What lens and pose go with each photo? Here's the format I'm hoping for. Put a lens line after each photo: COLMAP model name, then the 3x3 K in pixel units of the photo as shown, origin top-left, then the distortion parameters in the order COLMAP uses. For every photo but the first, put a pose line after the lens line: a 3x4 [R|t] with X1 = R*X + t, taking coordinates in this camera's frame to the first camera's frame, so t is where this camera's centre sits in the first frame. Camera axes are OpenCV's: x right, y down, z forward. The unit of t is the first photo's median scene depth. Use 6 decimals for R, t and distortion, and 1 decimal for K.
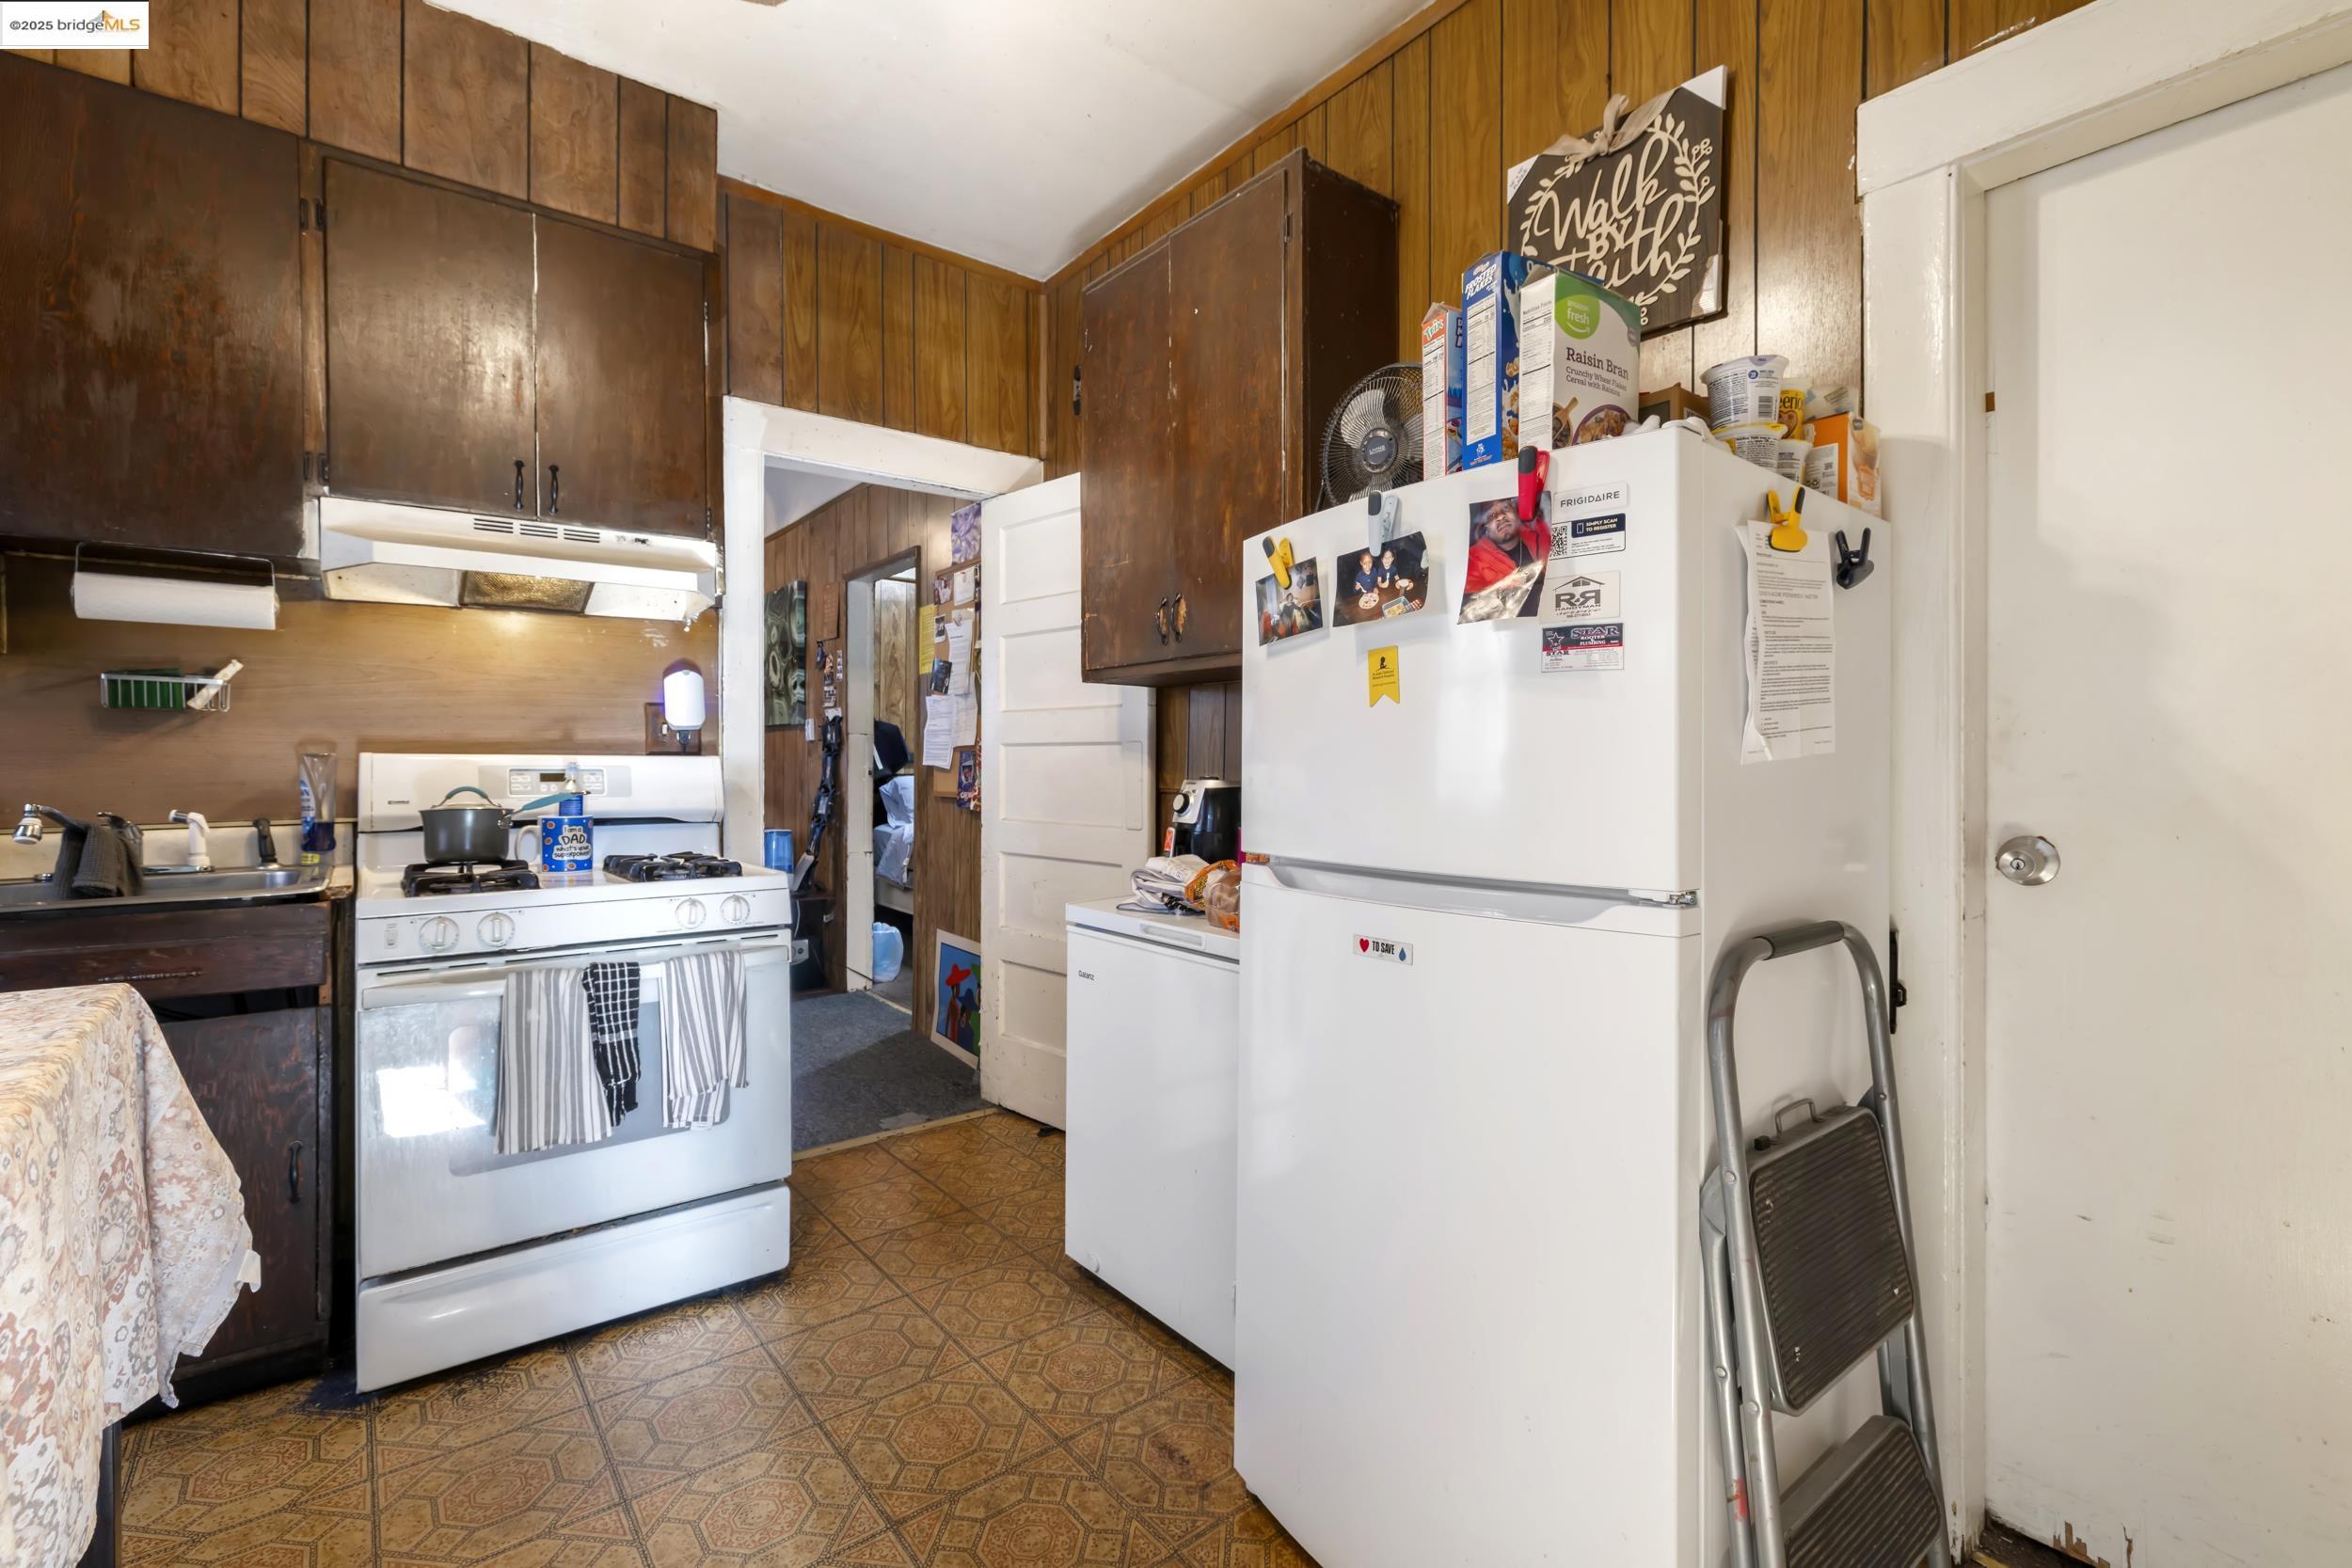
lens RADIAL K [[1029.7, 0, 1154.7], [0, 1029.7, 776.4], [0, 0, 1]] dist [0.001282, -0.000038]
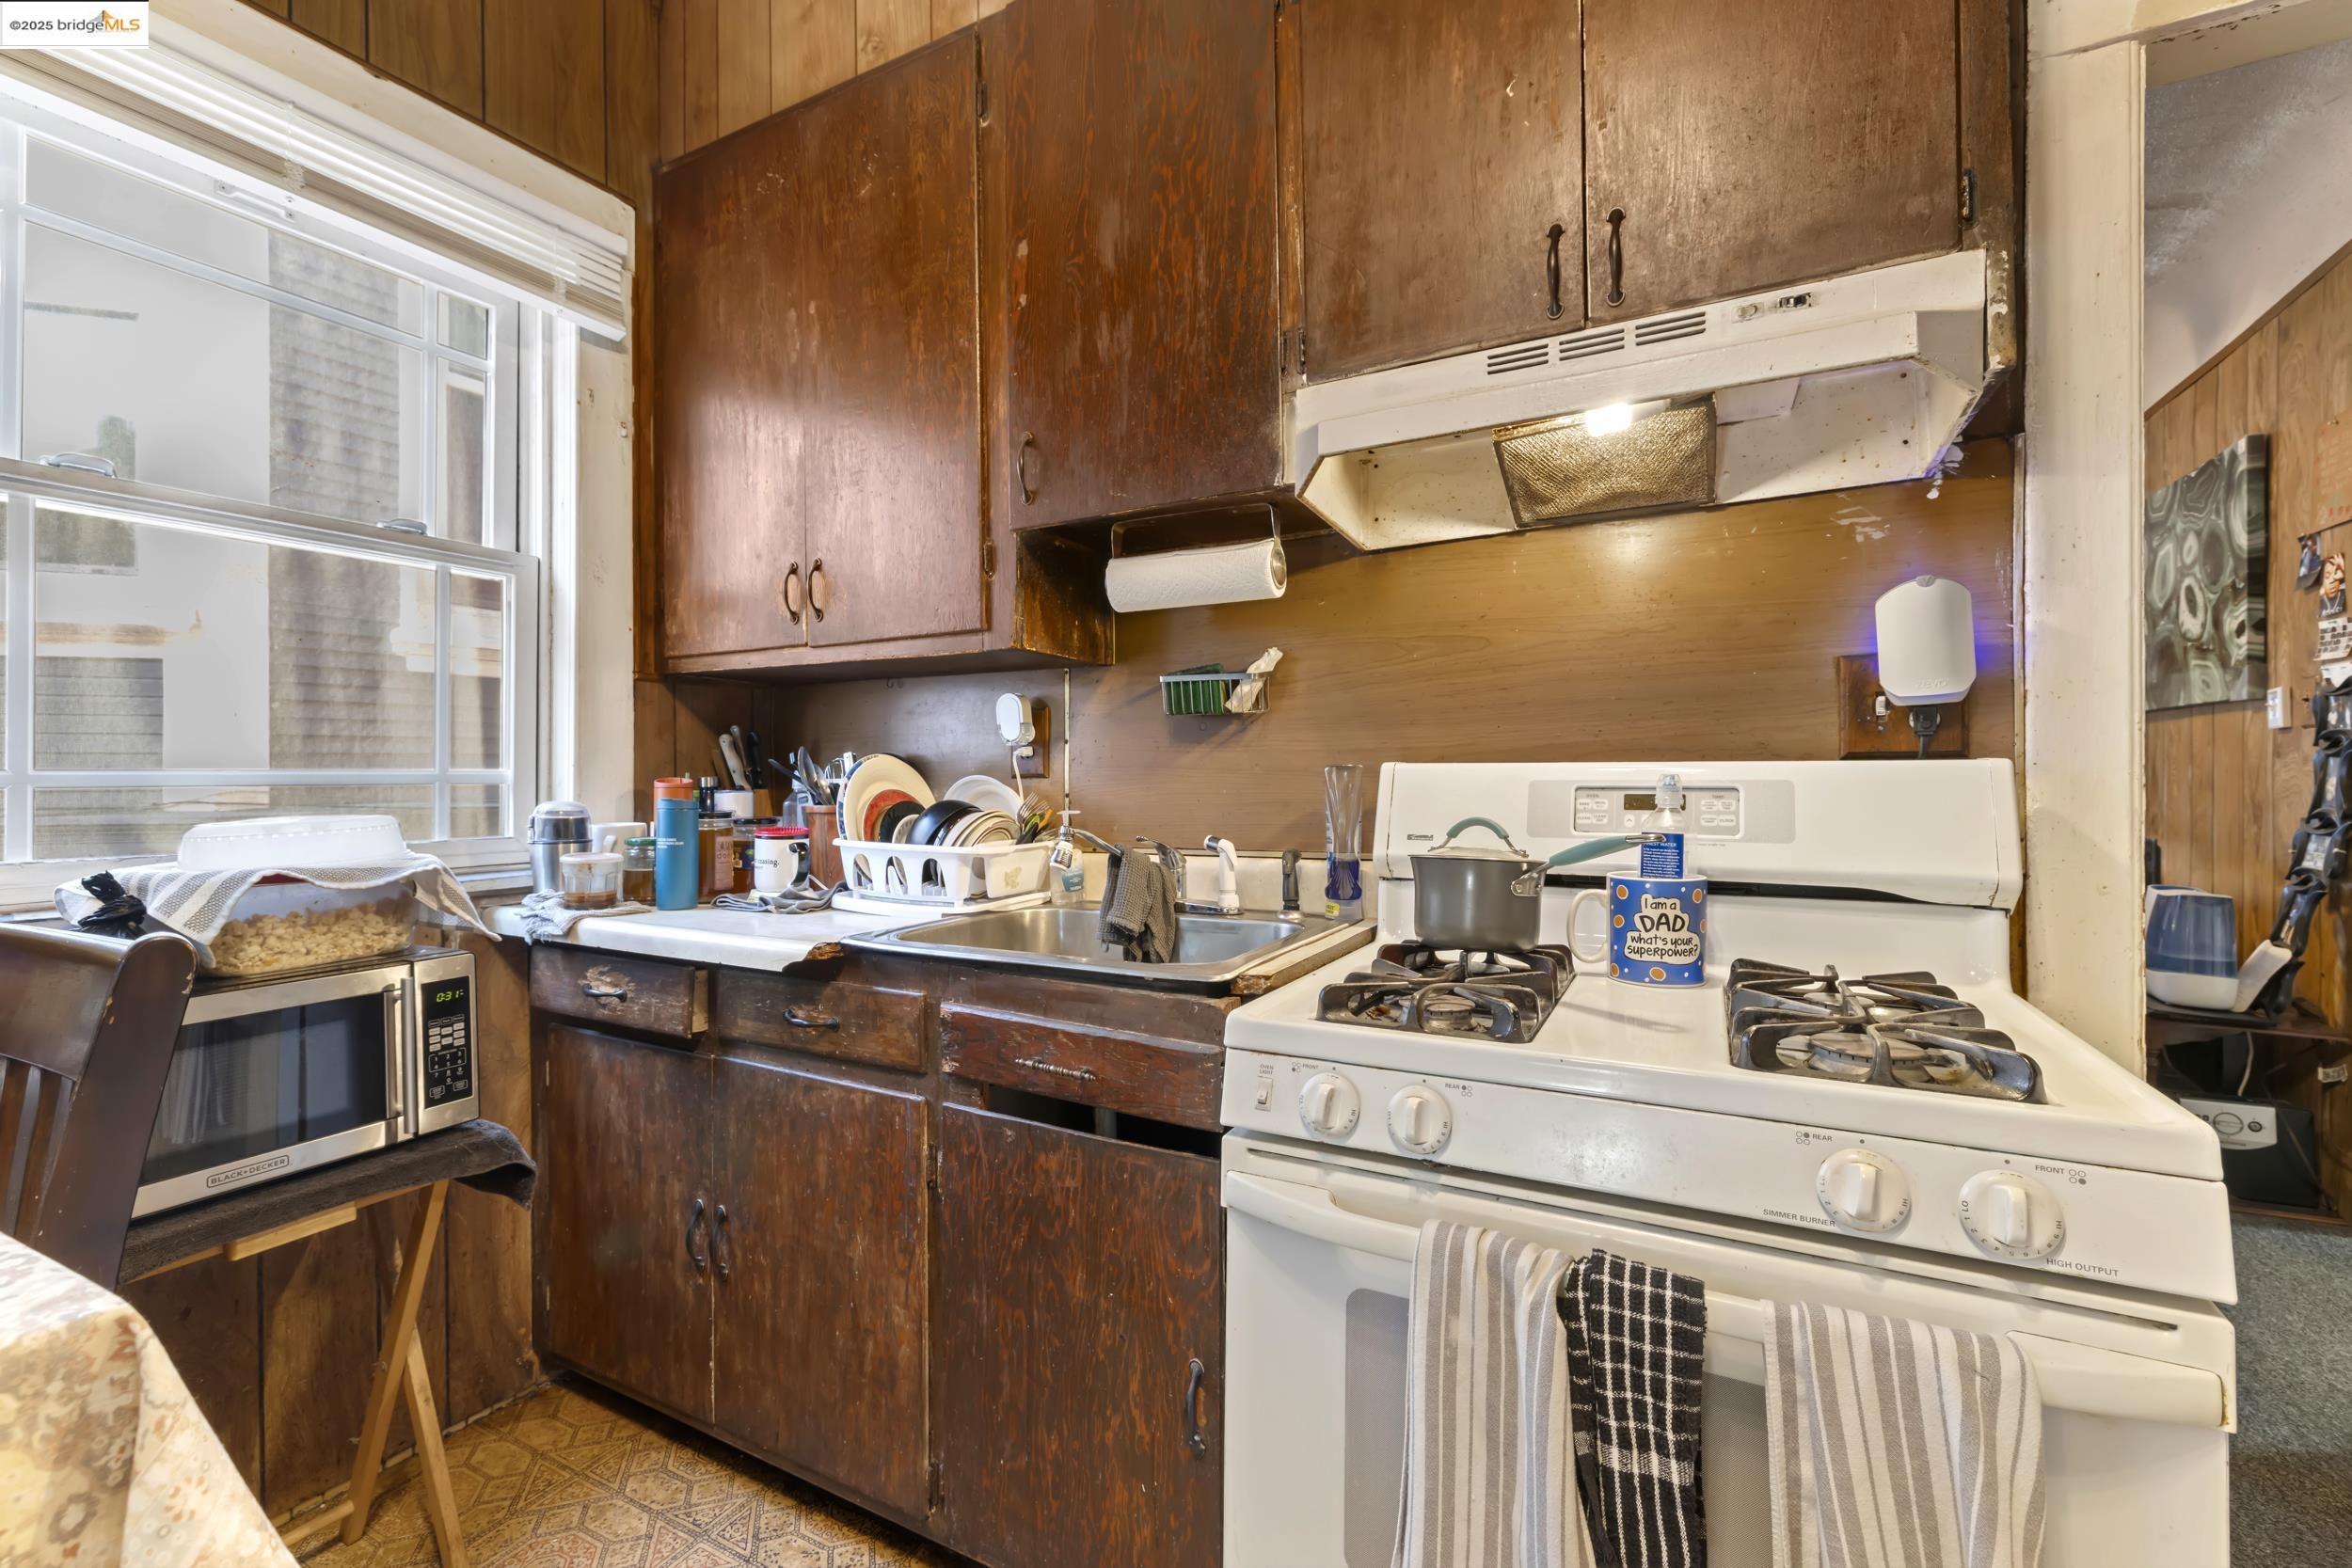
lens RADIAL K [[1029.7, 0, 1154.7], [0, 1029.7, 776.4], [0, 0, 1]] dist [0.001282, -0.000038]
pose [[0.412500, -0.002230, -0.910955, -0.206533], [-0.004536, 0.999980, -0.004502, -0.009961], [0.910946, 0.005989, 0.412482, 0.582578]]
